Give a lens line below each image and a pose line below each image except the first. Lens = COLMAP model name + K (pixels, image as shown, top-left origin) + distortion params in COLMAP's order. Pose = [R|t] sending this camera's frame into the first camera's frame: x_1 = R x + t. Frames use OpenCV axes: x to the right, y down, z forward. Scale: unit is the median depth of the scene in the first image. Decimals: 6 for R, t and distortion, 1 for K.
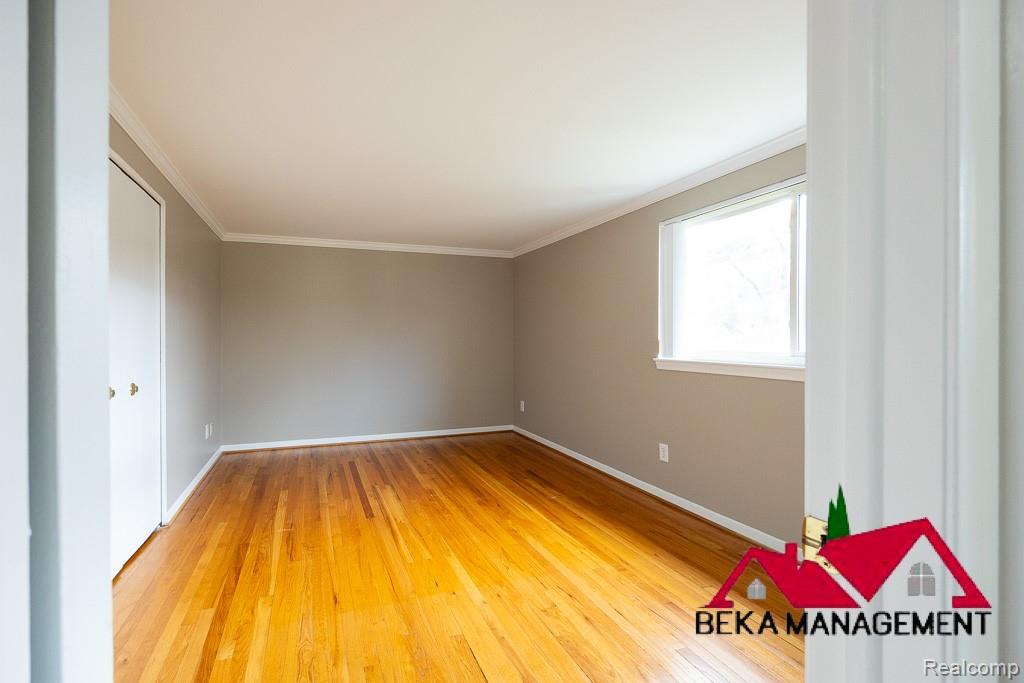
lens RADIAL K [[417.2, 0, 513.0], [0, 417.2, 343.9], [0, 0, 1]] dist [-0.000195, -0.000004]
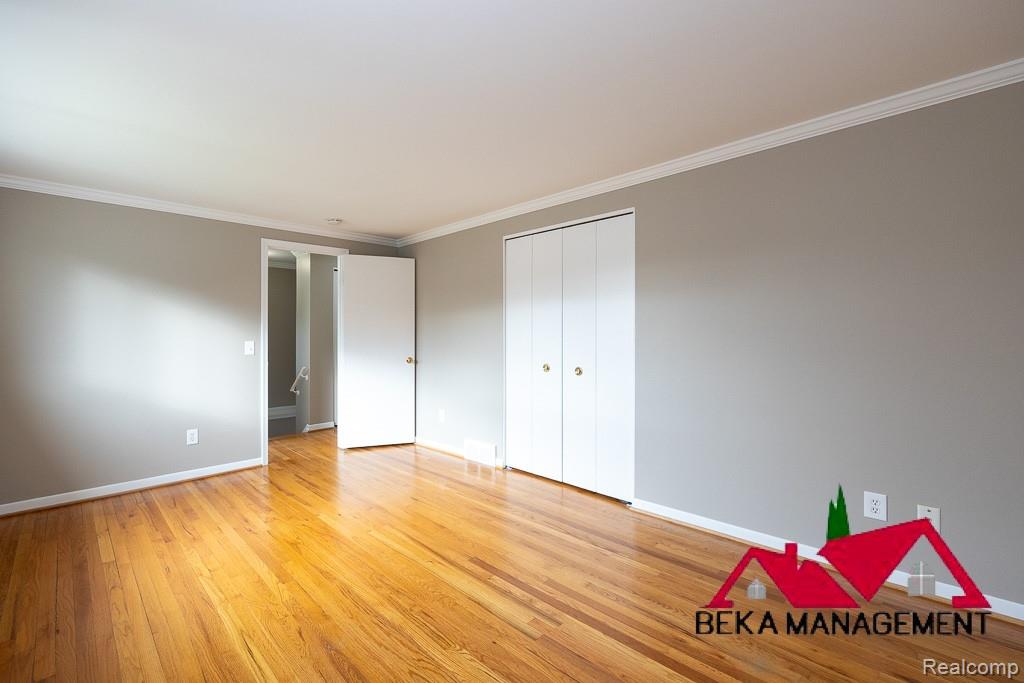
lens RADIAL K [[417.2, 0, 517.5], [0, 417.2, 342.9], [0, 0, 1]] dist [-0.000195, -0.000004]
pose [[-0.919061, 0.000617, -0.394114, -0.087514], [-0.000880, 0.999993, 0.003616, -0.020443], [0.394114, 0.003670, -0.919054, 1.687814]]
